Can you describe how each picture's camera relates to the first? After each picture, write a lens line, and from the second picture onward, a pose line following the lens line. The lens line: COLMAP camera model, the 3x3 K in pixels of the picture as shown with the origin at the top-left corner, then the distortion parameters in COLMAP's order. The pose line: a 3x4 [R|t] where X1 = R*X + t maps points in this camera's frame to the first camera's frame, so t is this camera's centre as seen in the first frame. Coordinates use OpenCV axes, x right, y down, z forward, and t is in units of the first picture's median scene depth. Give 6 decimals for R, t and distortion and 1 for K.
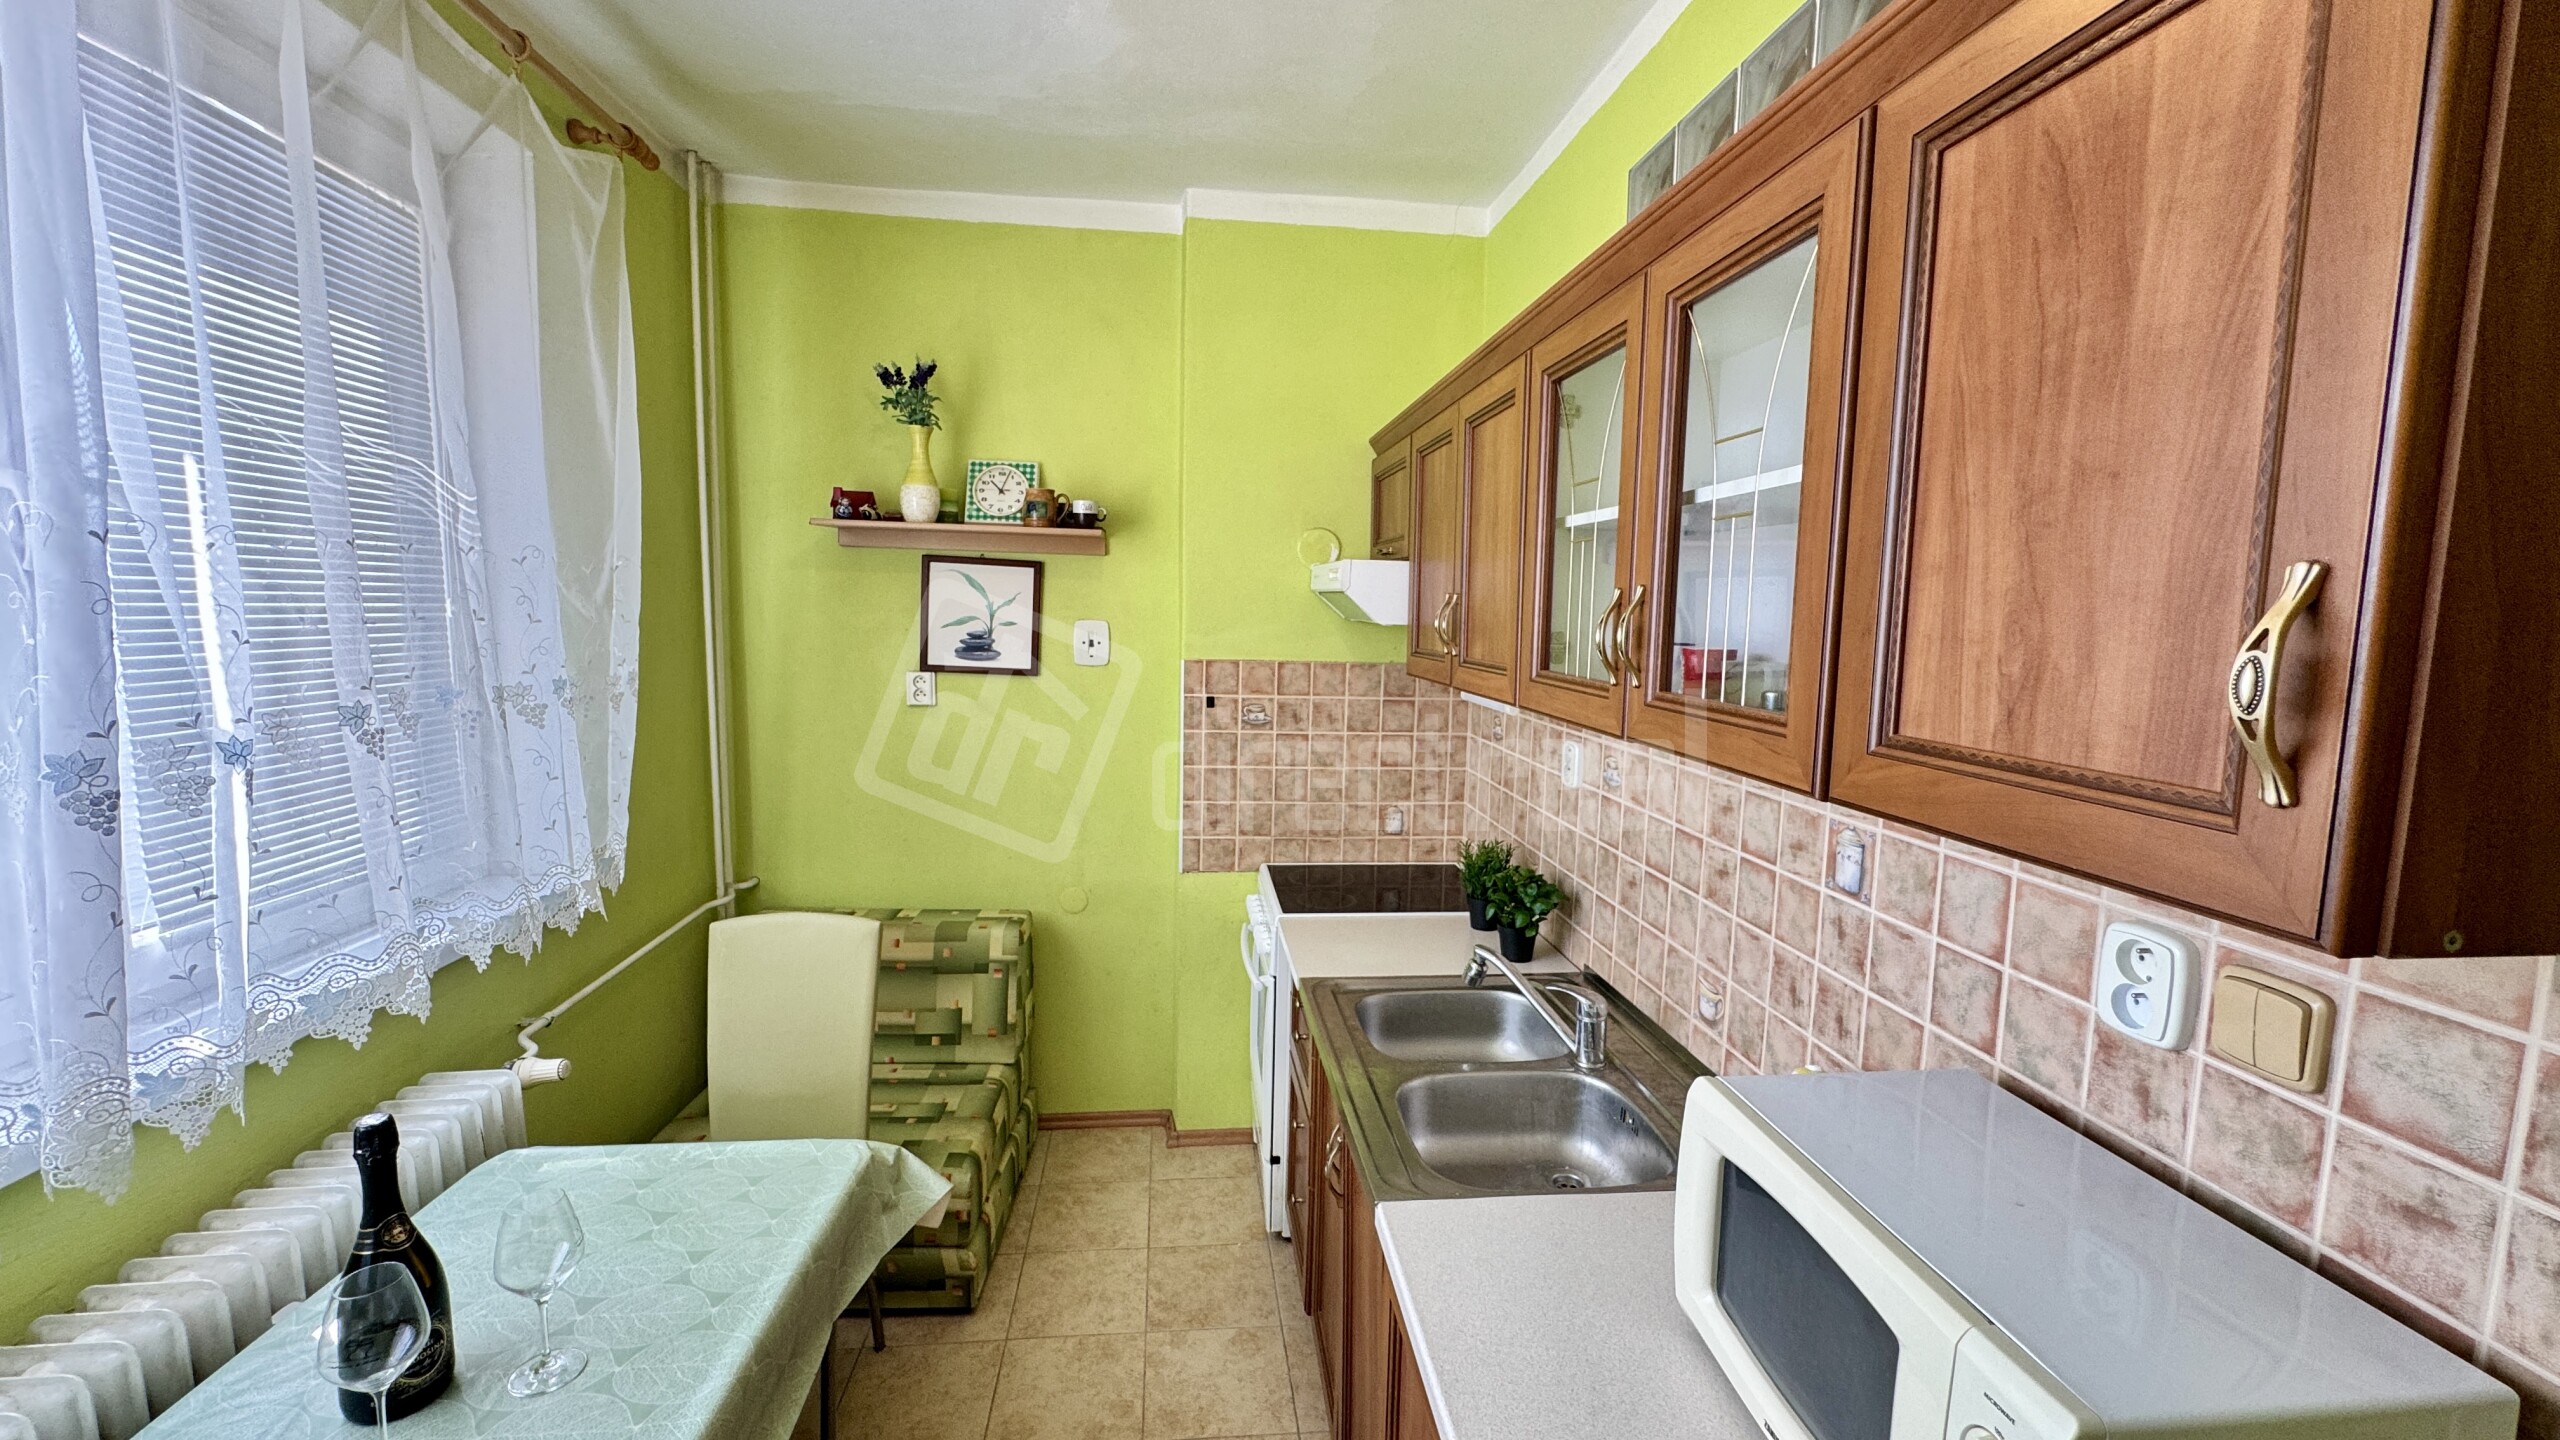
lens RADIAL K [[1029.6, 0, 1276.6], [0, 1029.6, 719.4], [0, 0, 1]] dist [-0.000086, -0.000178]
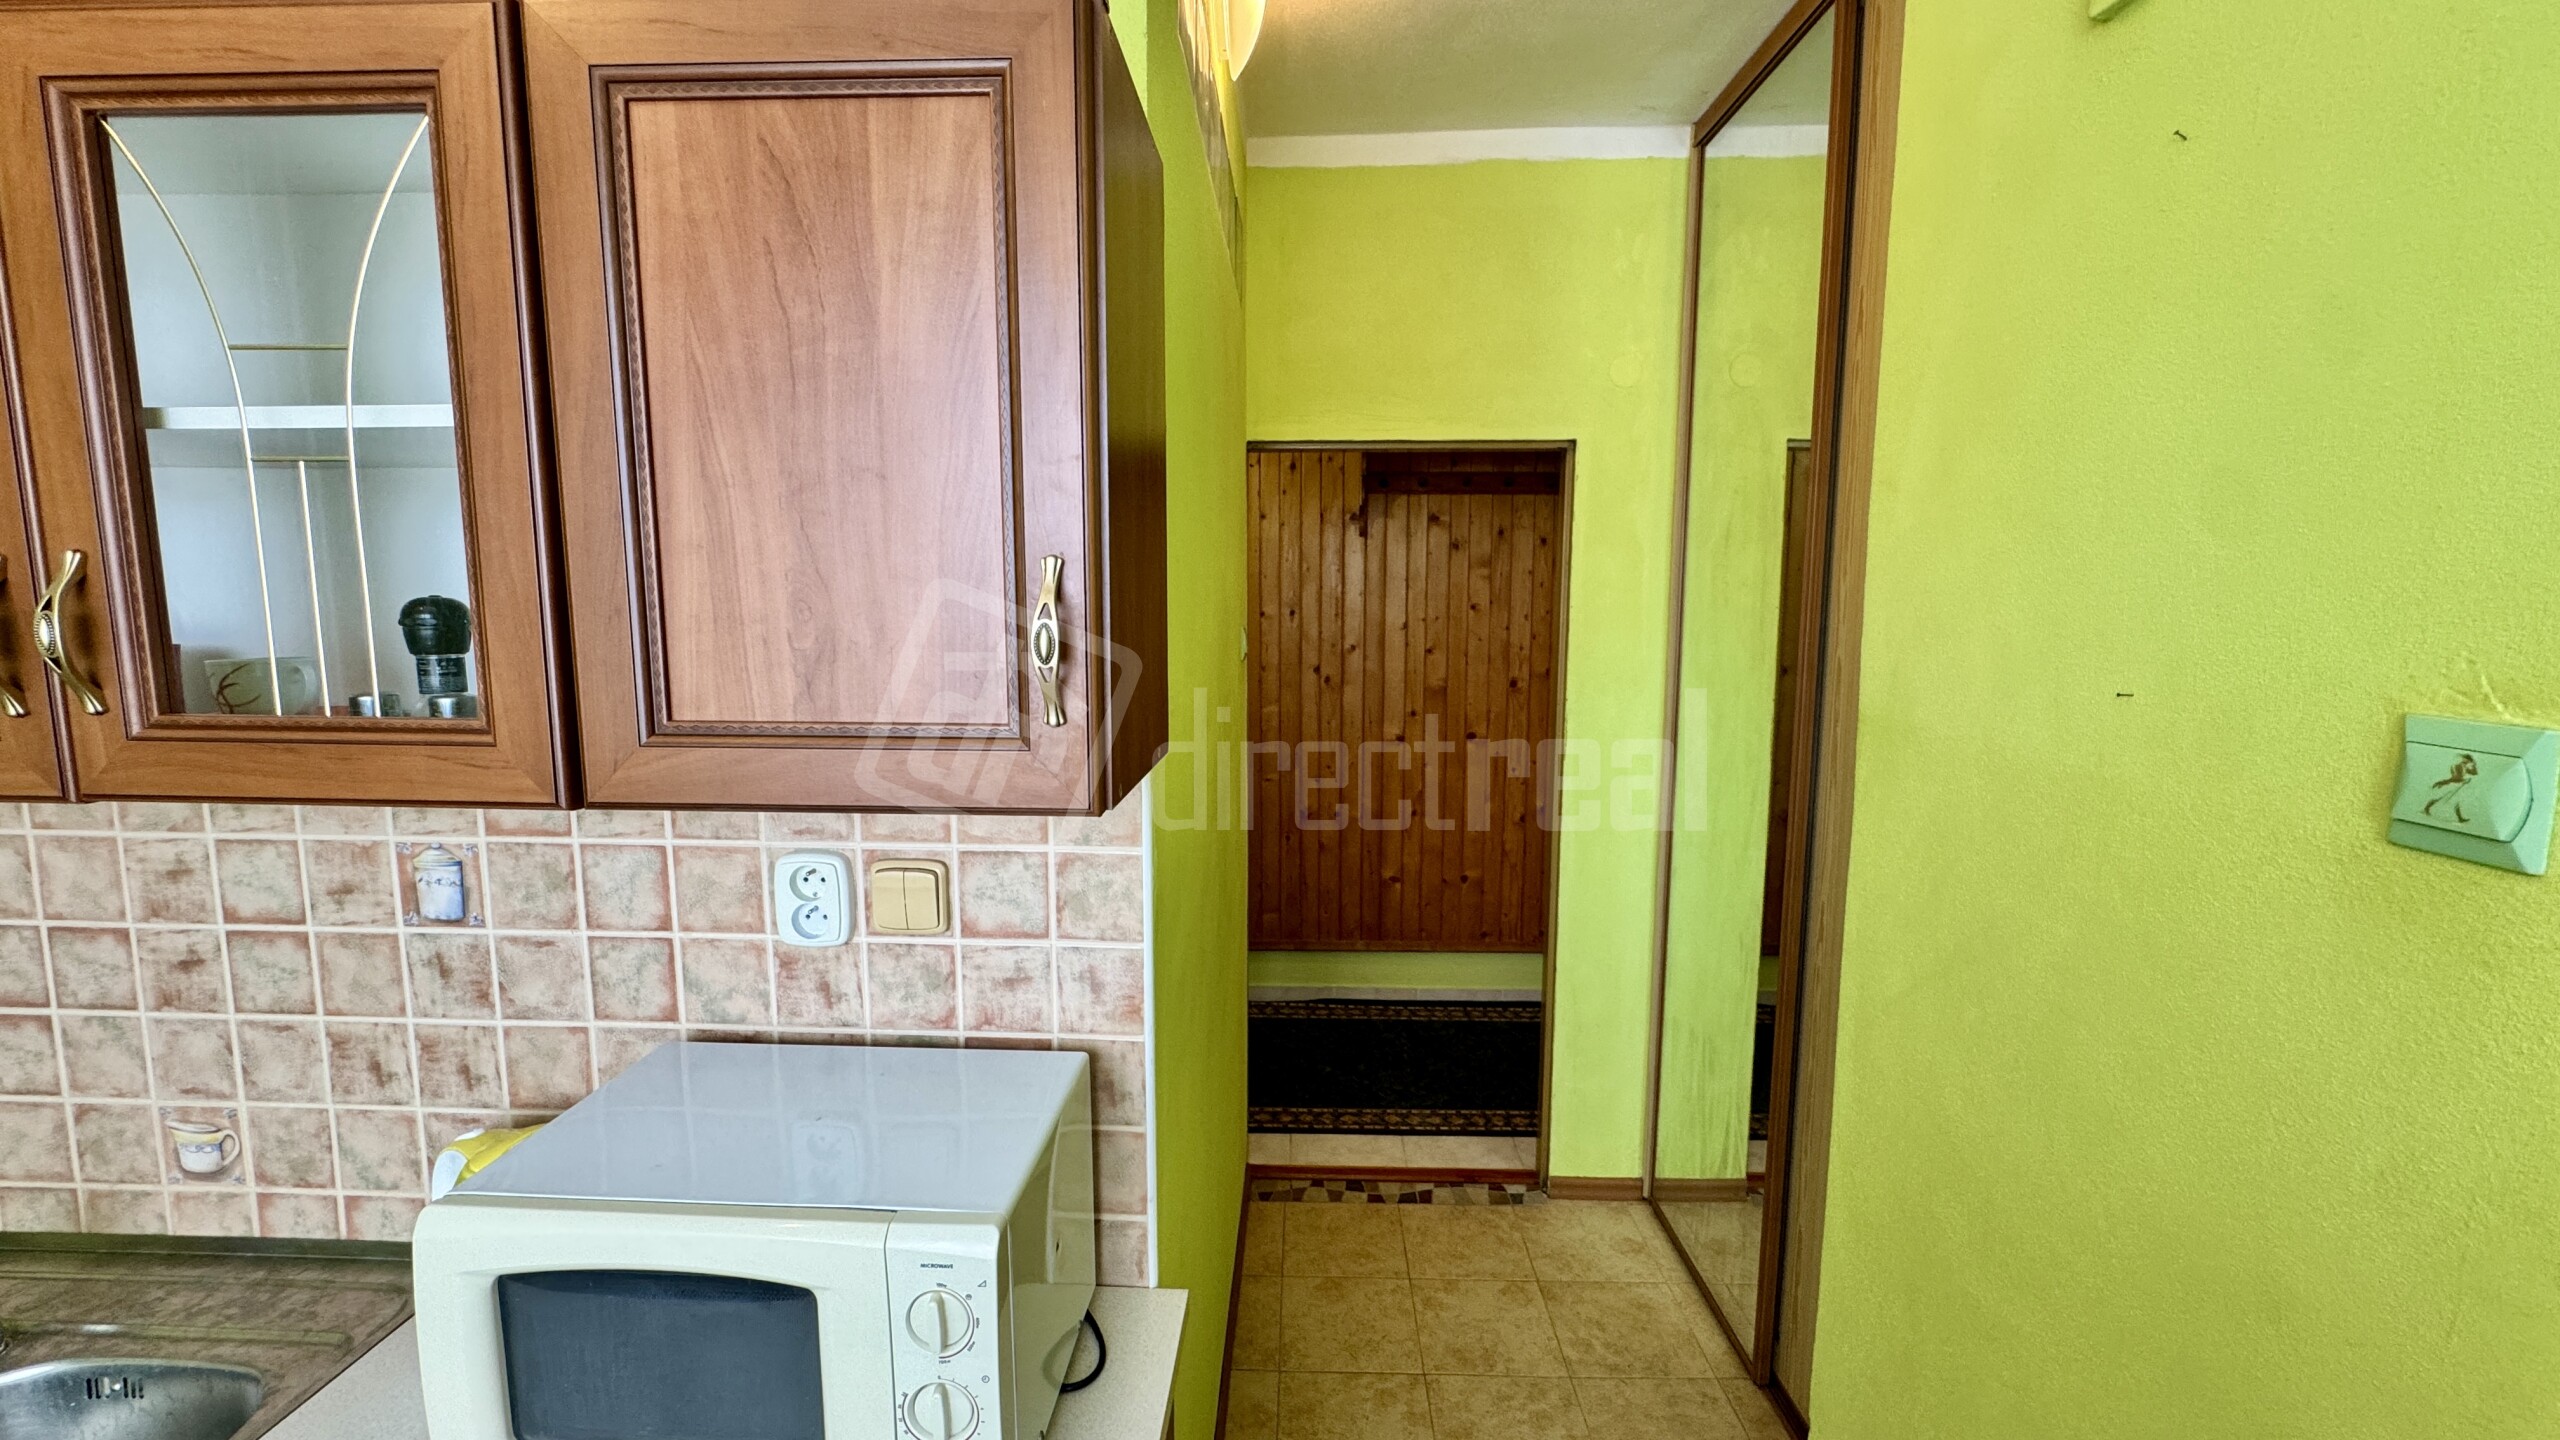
lens RADIAL K [[1048.6, 0, 1275.2], [0, 1048.6, 724.3], [0, 0, 1]] dist [-0.000576, -0.000092]
pose [[0.136554, -0.141245, 0.980511, -0.244850], [0.105512, 0.986227, 0.127374, -0.041404], [-0.984998, 0.086062, 0.149577, 0.272303]]
